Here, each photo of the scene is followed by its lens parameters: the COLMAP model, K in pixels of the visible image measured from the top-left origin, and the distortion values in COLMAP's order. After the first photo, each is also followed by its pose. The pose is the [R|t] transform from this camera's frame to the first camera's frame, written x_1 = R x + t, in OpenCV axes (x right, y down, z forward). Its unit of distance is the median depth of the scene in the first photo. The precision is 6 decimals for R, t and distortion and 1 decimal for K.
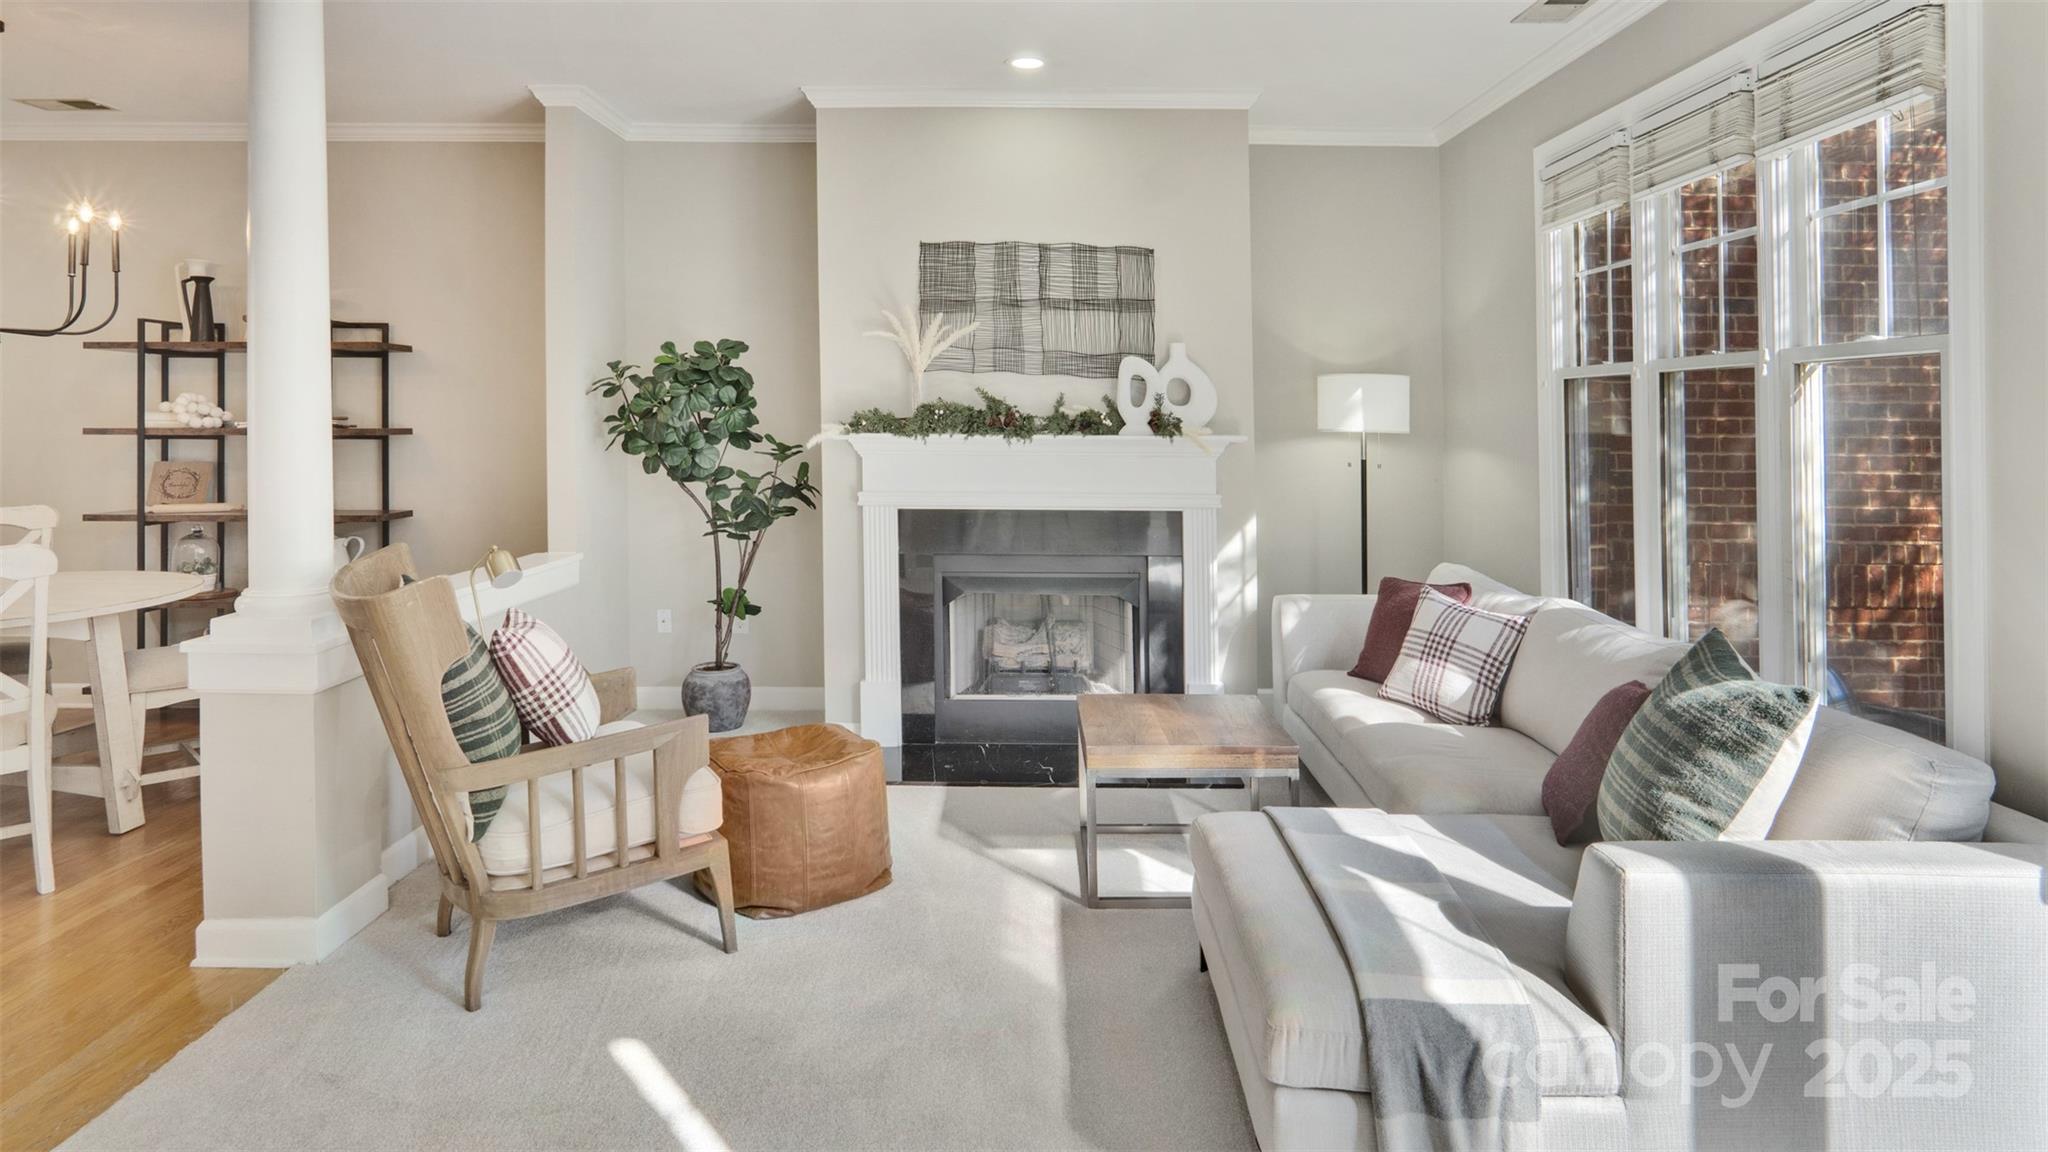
lens RADIAL K [[1152.2, 0, 1060.3], [0, 1152.2, 578.6], [0, 0, 1]] dist [-0.001826, -0.000347]
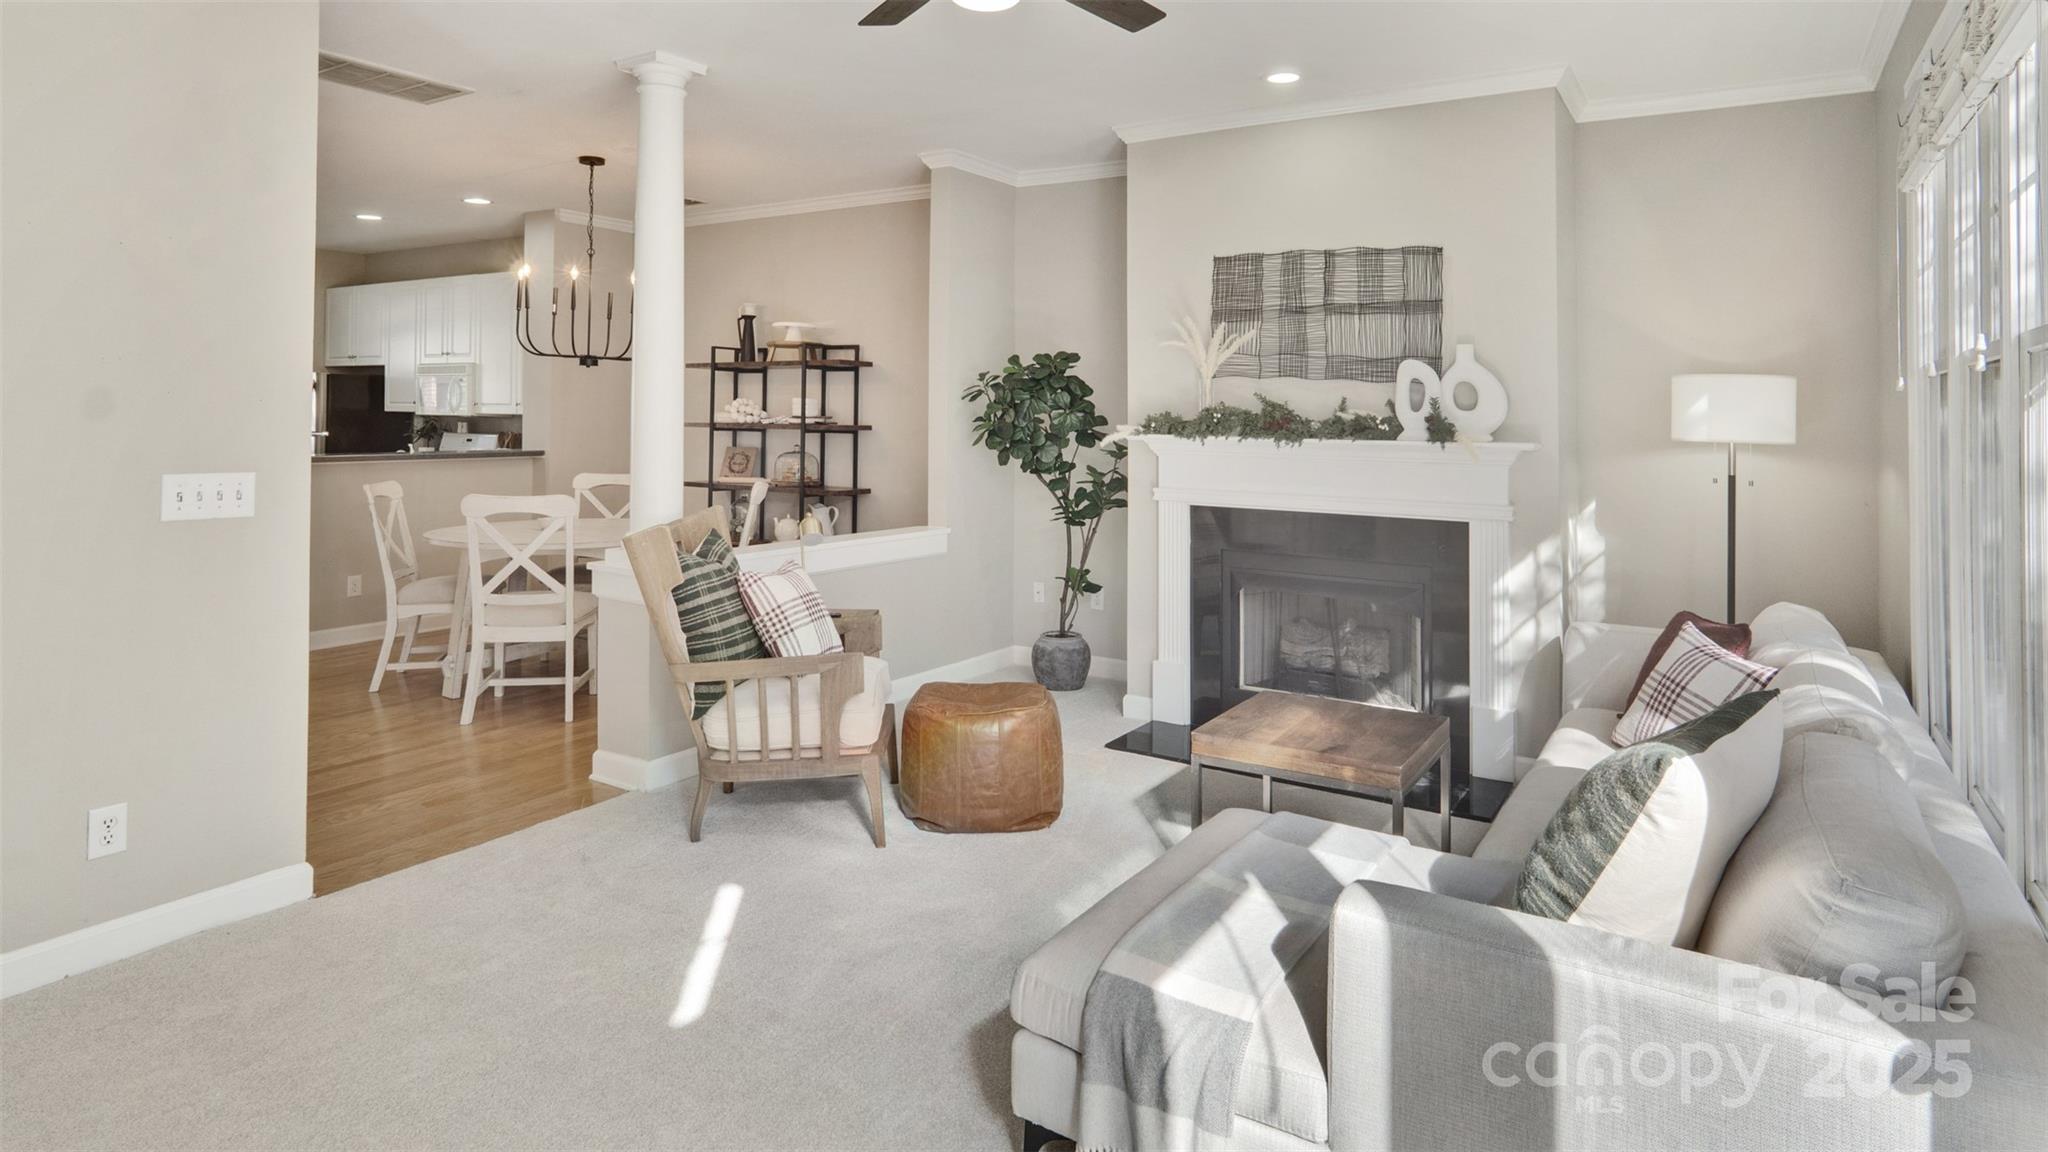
lens RADIAL K [[1086.3, 0, 978.5], [0, 1086.3, 573.2], [0, 0, 1]] dist [0.001151, 0.000081]
pose [[0.845933, 0.083859, -0.526655, 0.247446], [-0.083982, 0.996185, 0.023725, -0.004411], [0.526635, 0.024160, 0.849748, 0.032582]]
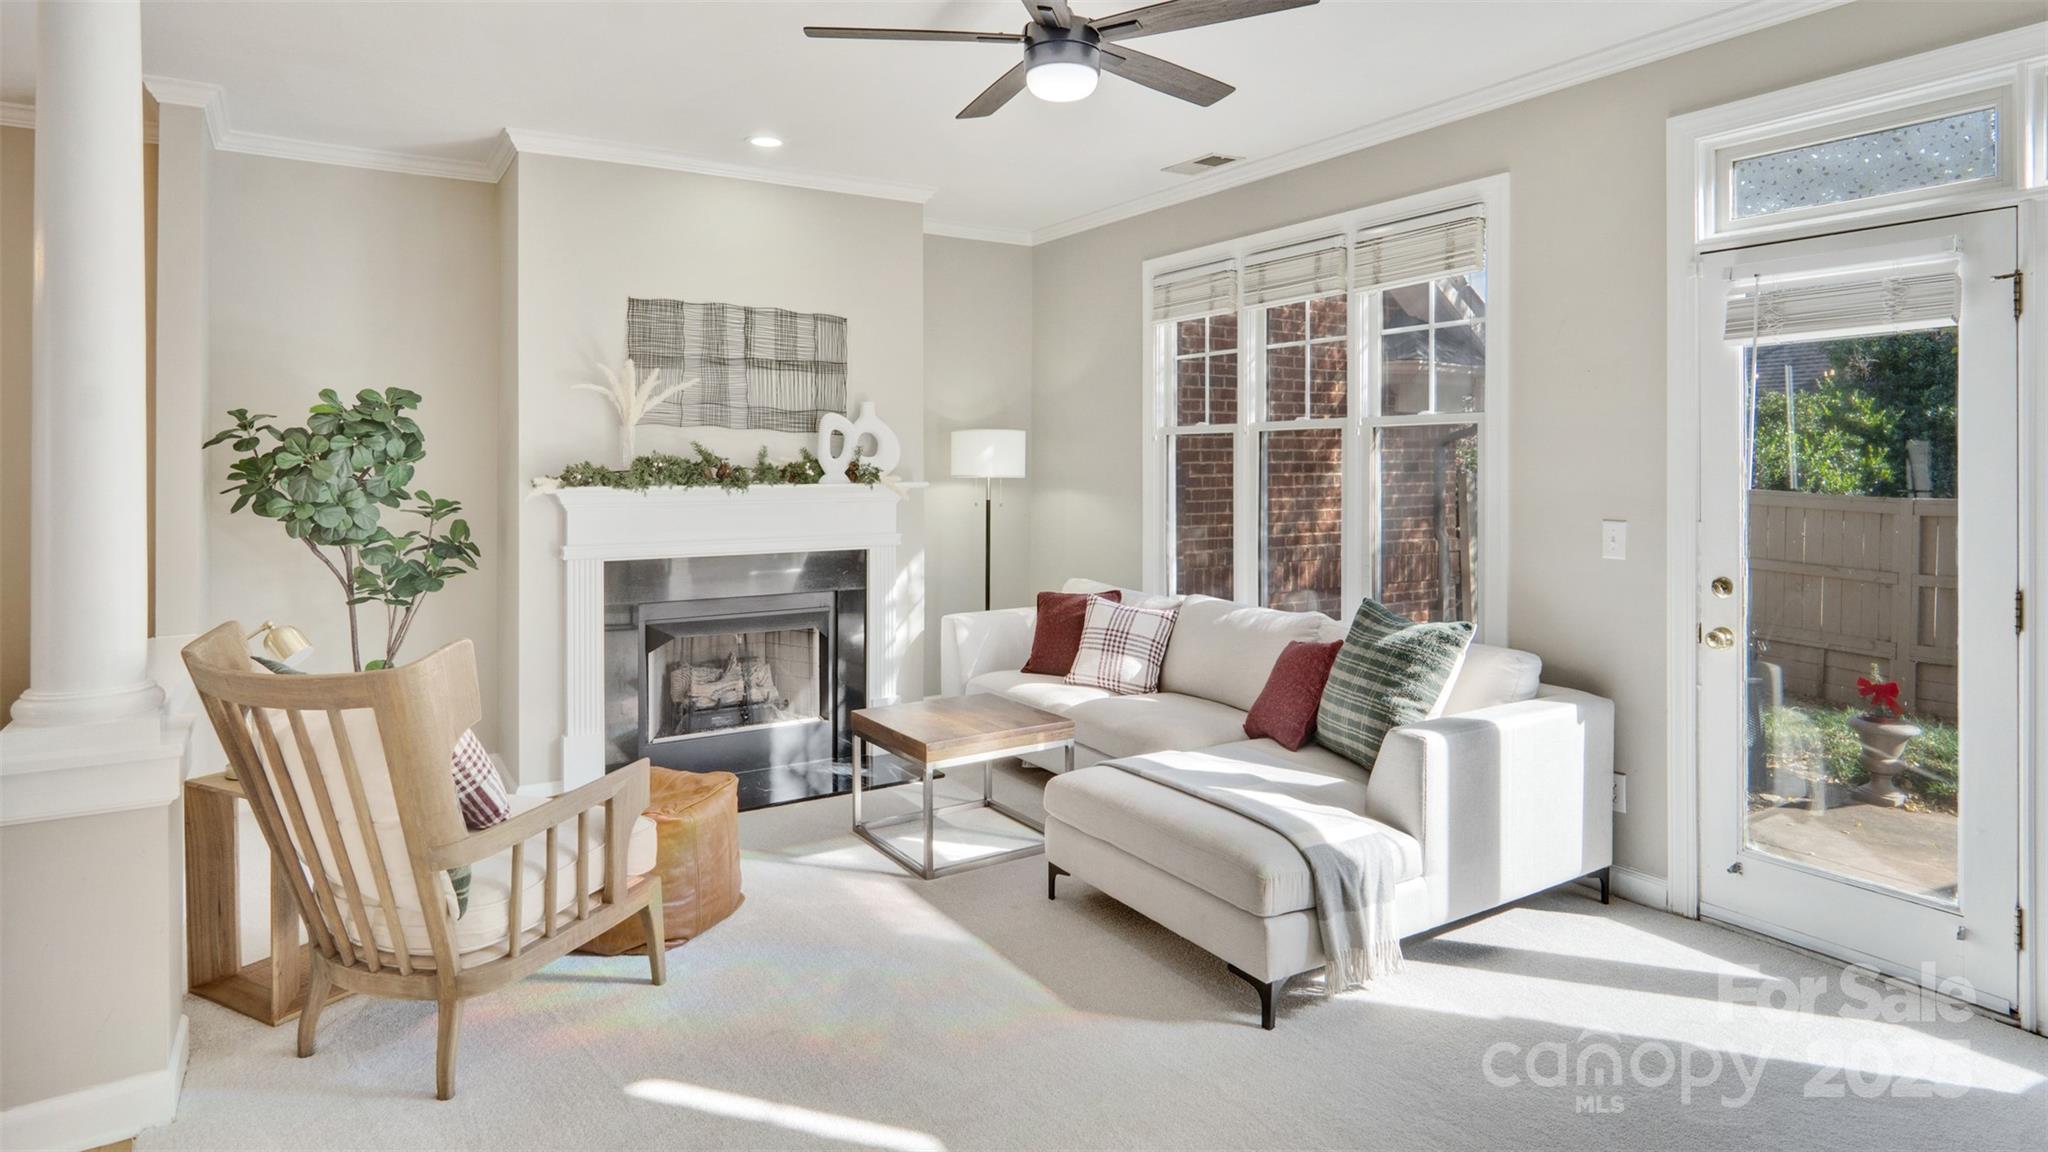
lens RADIAL K [[1104.5, 0, 1024.3], [0, 1104.5, 666.9], [0, 0, 1]] dist [0.002014, 0.000420]
pose [[0.845893, -0.106785, 0.522554, -0.367355], [0.084940, 0.994219, 0.065674, -0.000884], [-0.526546, -0.011168, 0.850073, -0.021284]]
